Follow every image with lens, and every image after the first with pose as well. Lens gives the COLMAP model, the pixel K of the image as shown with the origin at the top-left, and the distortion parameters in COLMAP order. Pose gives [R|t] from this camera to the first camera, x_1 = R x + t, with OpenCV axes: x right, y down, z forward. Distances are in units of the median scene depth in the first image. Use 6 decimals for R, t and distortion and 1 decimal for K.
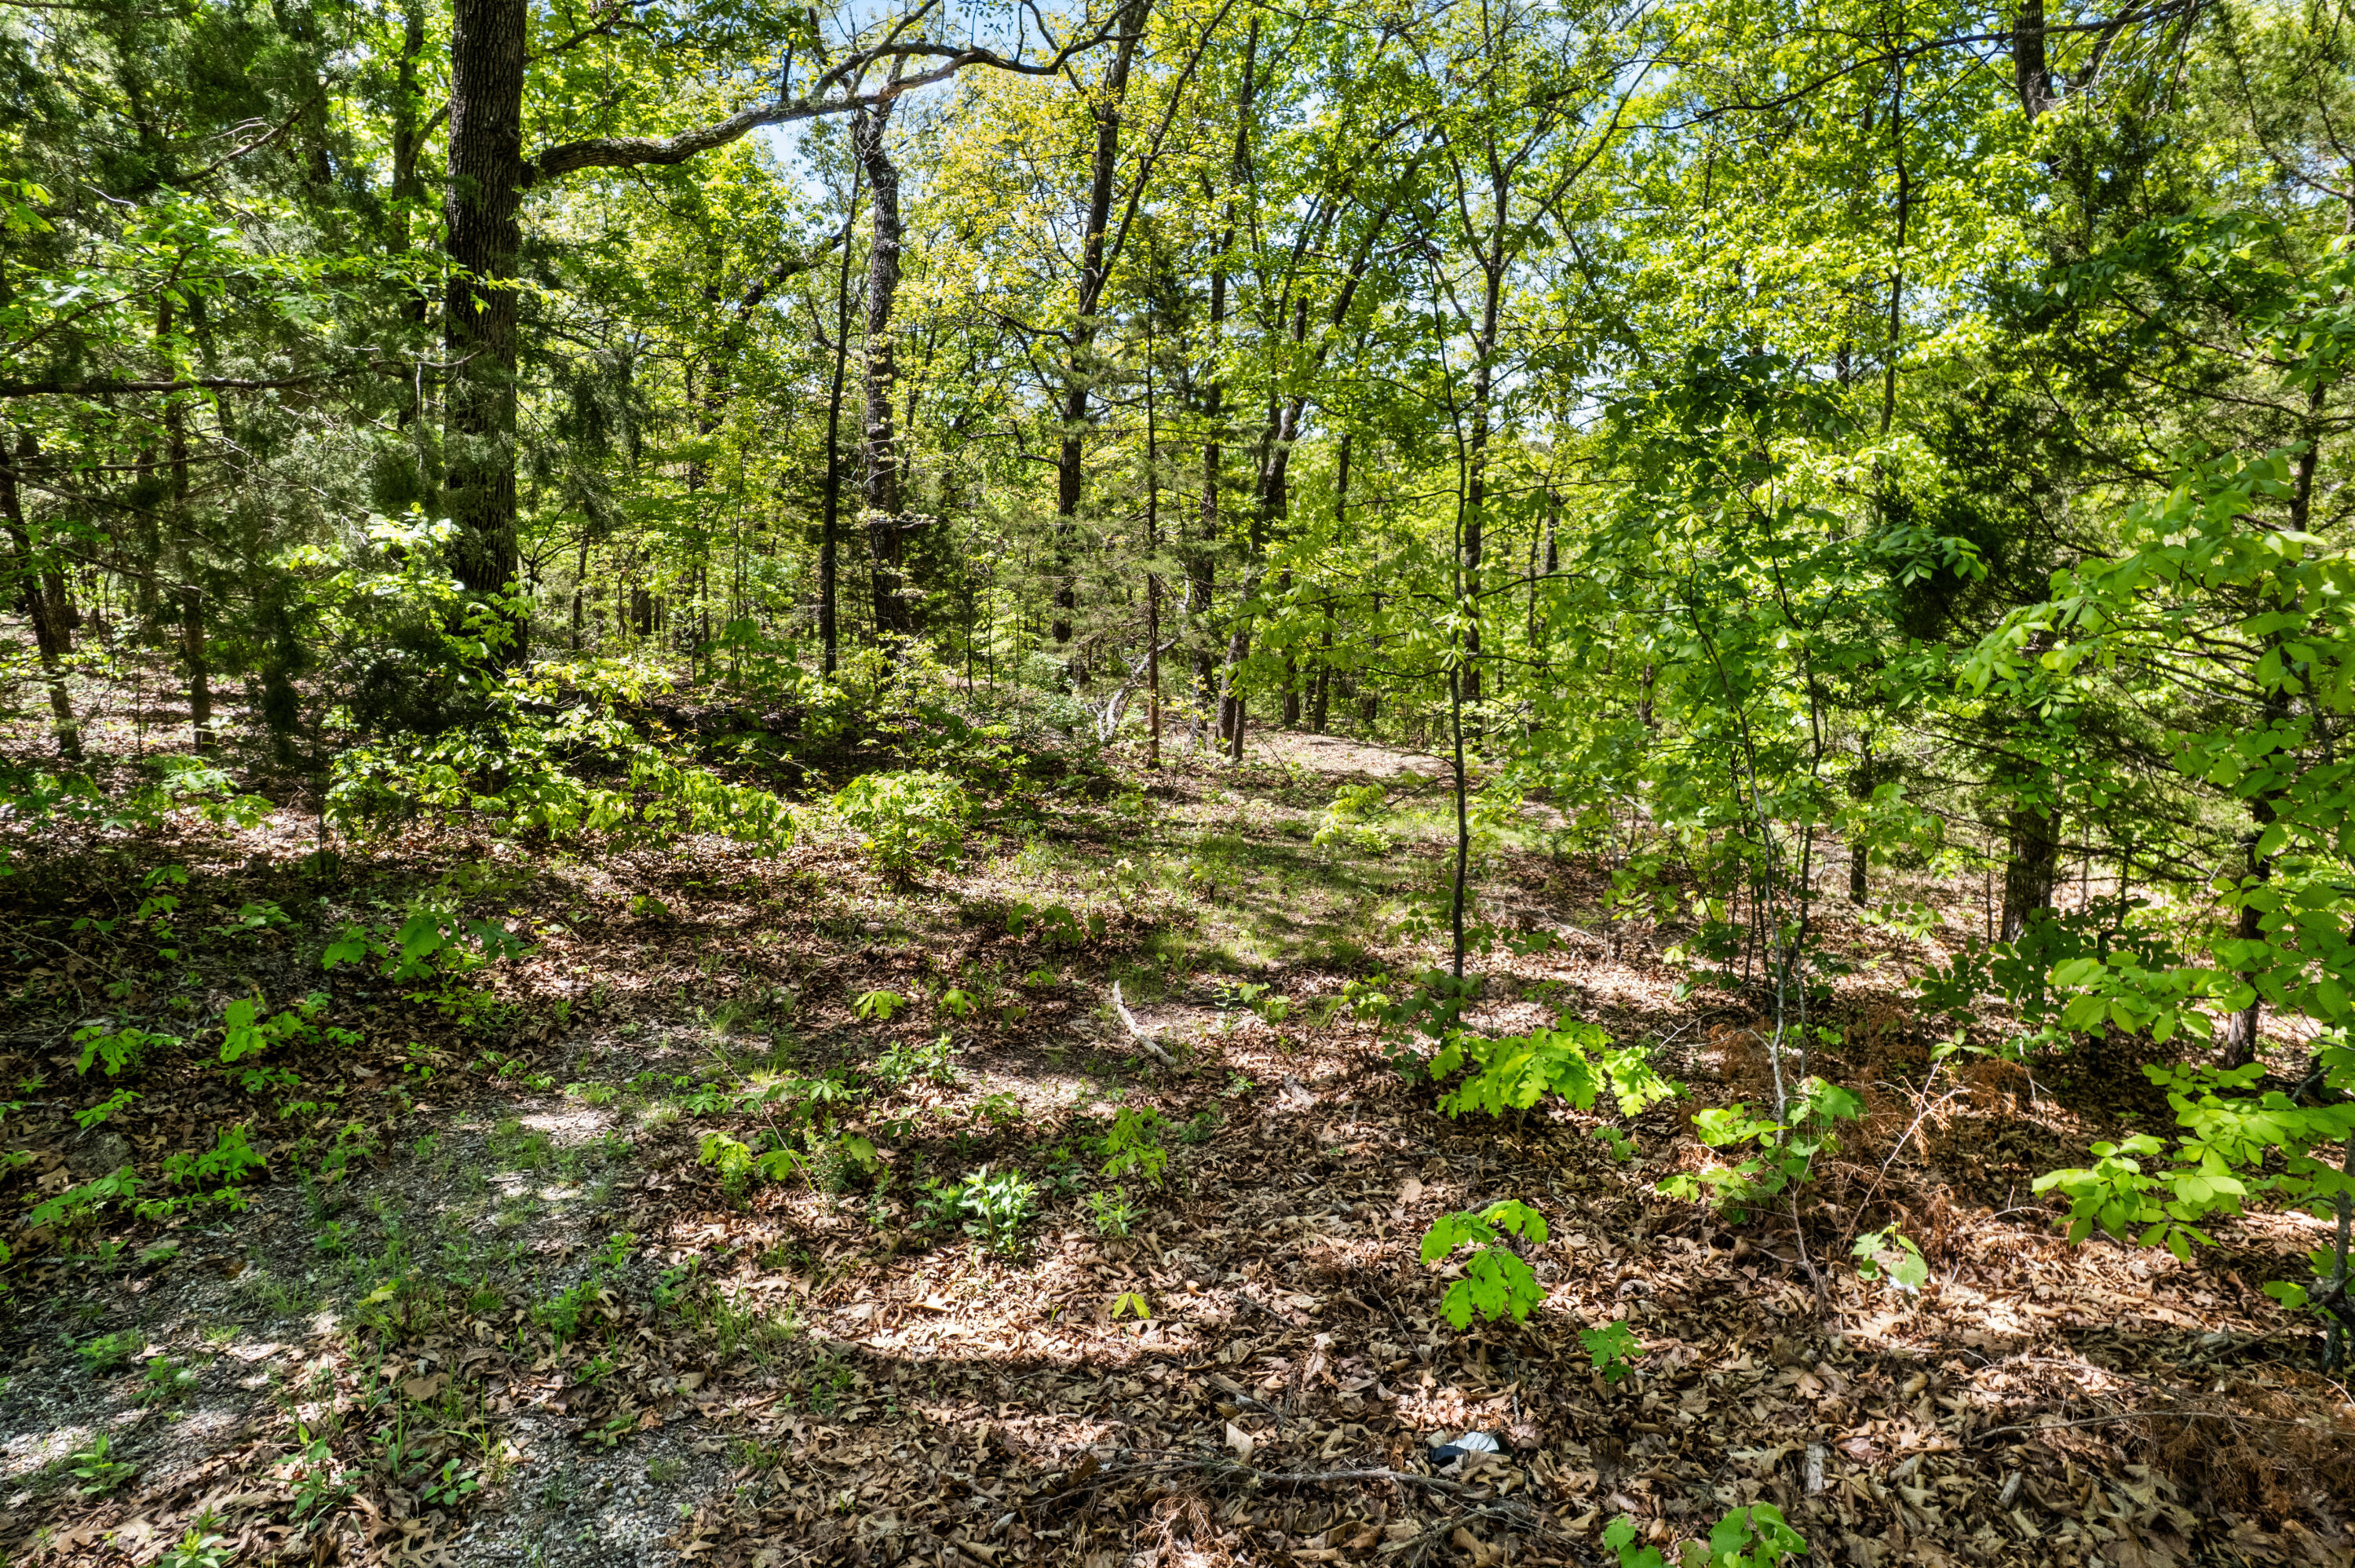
lens RADIAL K [[1510.4, 0, 1162.3], [0, 1510.4, 773.6], [0, 0, 1]] dist [-0.077517, 0.070807]
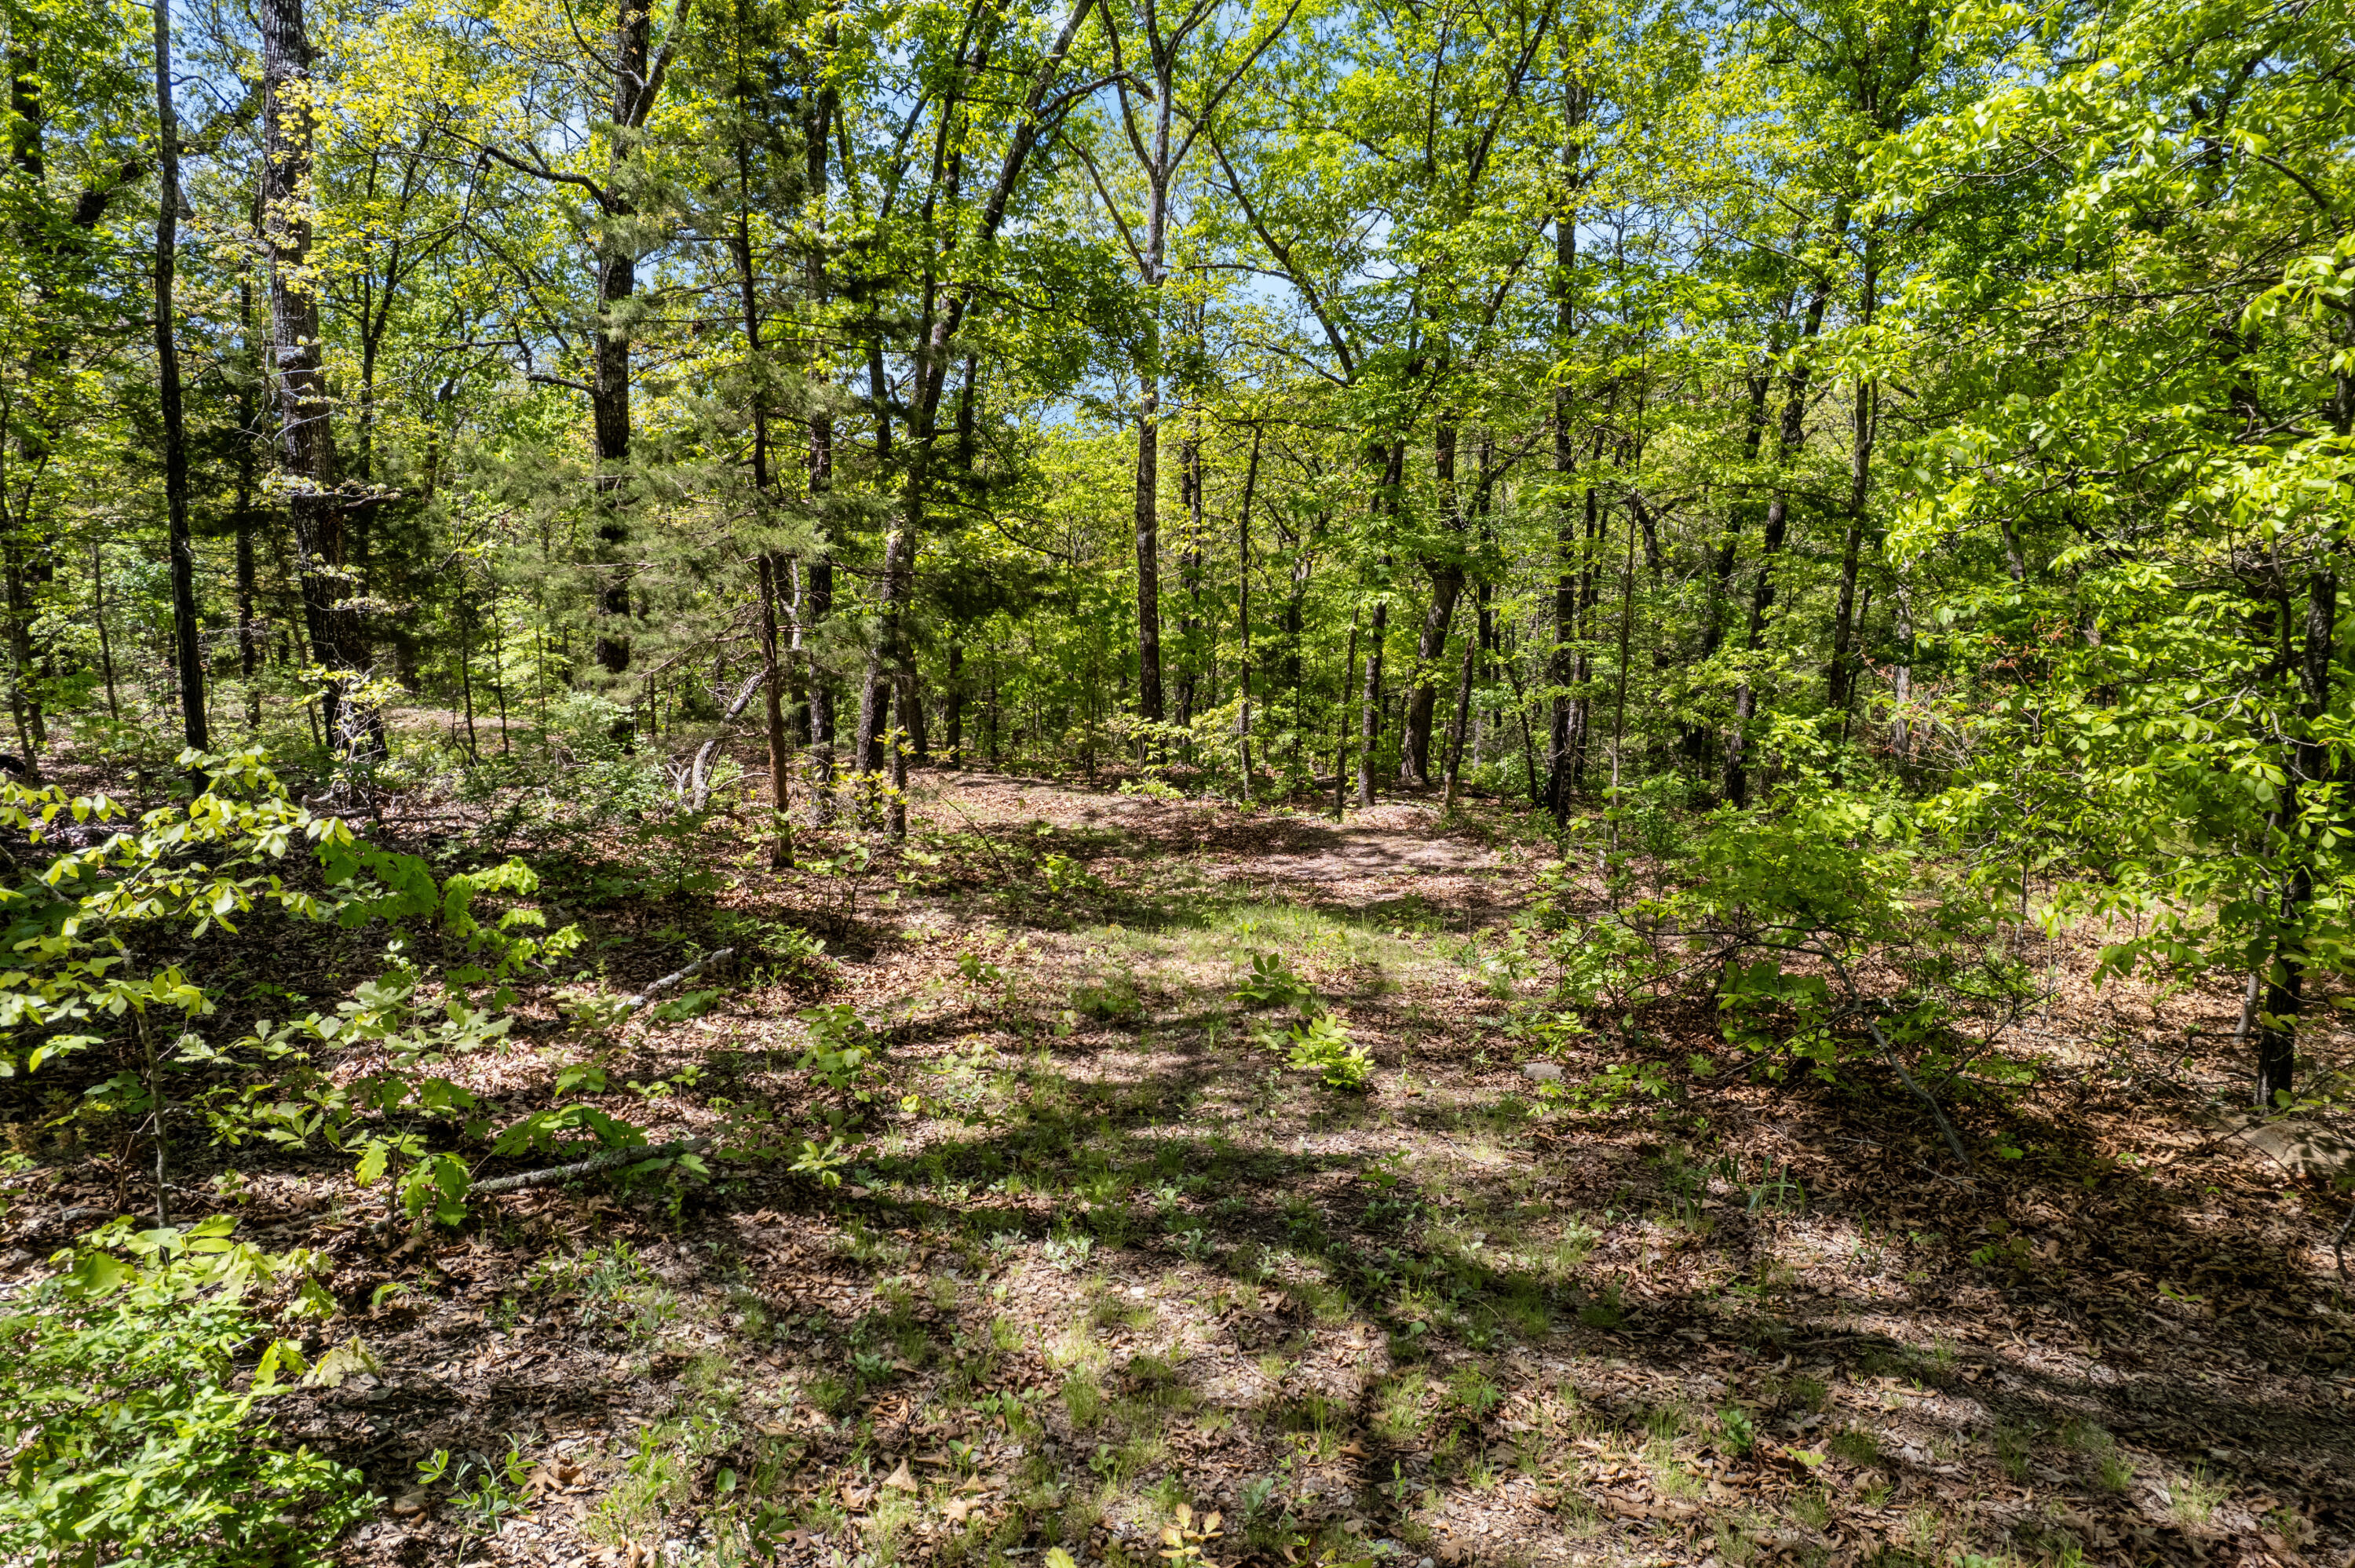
lens RADIAL K [[1510.4, 0, 1162.3], [0, 1510.4, 773.6], [0, 0, 1]] dist [-0.077517, 0.070807]
pose [[0.955182, -0.060488, 0.289774, -0.026128], [0.061009, 0.998111, 0.007244, -0.029001], [-0.289664, 0.010760, 0.957068, 0.276128]]
